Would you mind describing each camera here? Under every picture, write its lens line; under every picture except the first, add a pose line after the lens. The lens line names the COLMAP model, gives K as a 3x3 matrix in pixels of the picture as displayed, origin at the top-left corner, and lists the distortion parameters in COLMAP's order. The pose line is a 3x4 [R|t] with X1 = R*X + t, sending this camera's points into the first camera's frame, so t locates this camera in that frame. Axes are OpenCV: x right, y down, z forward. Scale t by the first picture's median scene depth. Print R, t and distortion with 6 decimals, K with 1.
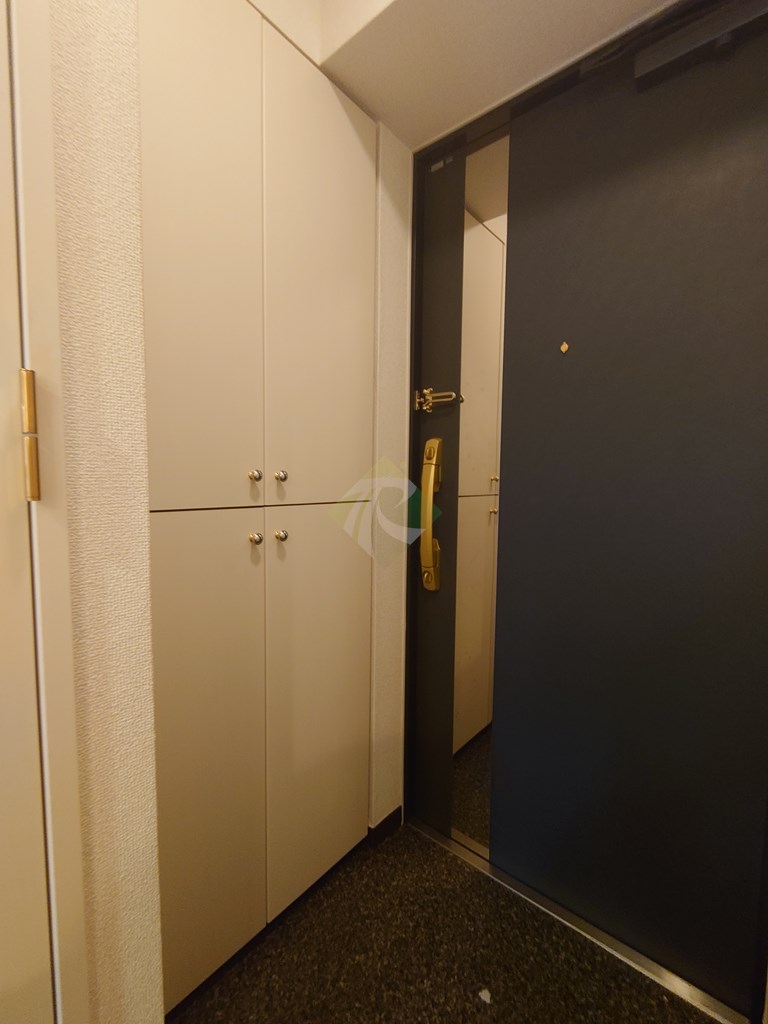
lens RADIAL K [[441.6, 0, 384.5], [0, 441.6, 511.7], [0, 0, 1]] dist [0.000850, -0.001490]
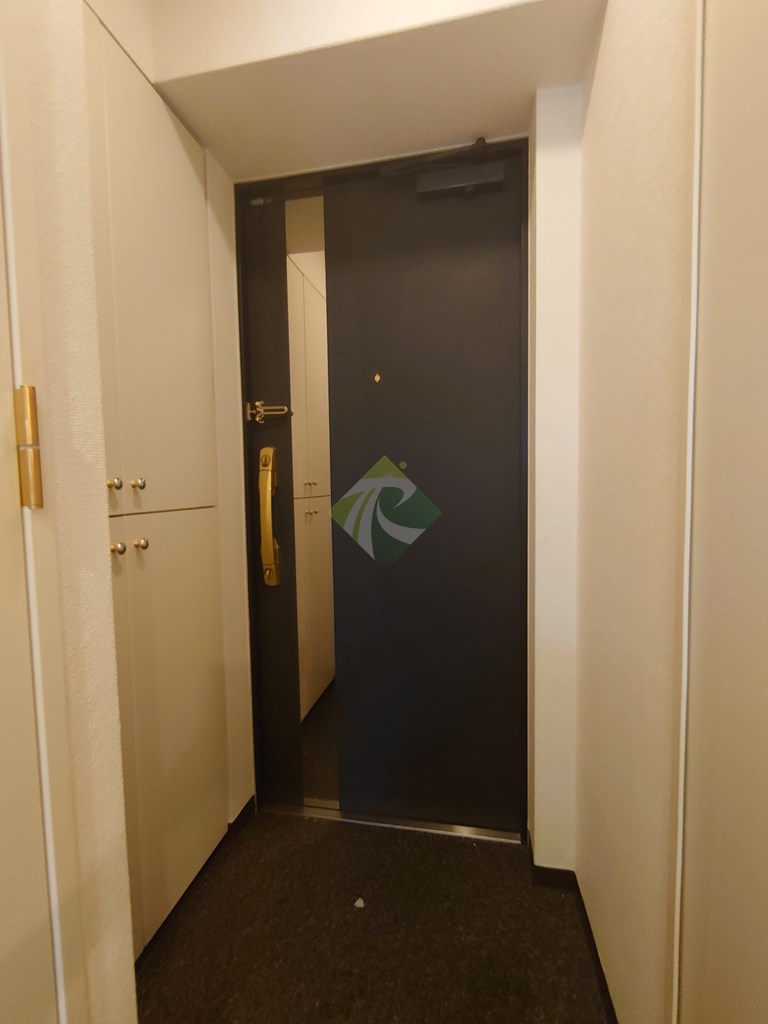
lens RADIAL K [[441.6, 0, 385.8], [0, 441.6, 510.7], [0, 0, 1]] dist [0.000850, -0.001490]
pose [[0.875164, -0.054001, 0.480804, -0.188615], [0.061241, 0.998123, 0.000633, 0.010343], [-0.479935, 0.028891, 0.876828, -0.111343]]
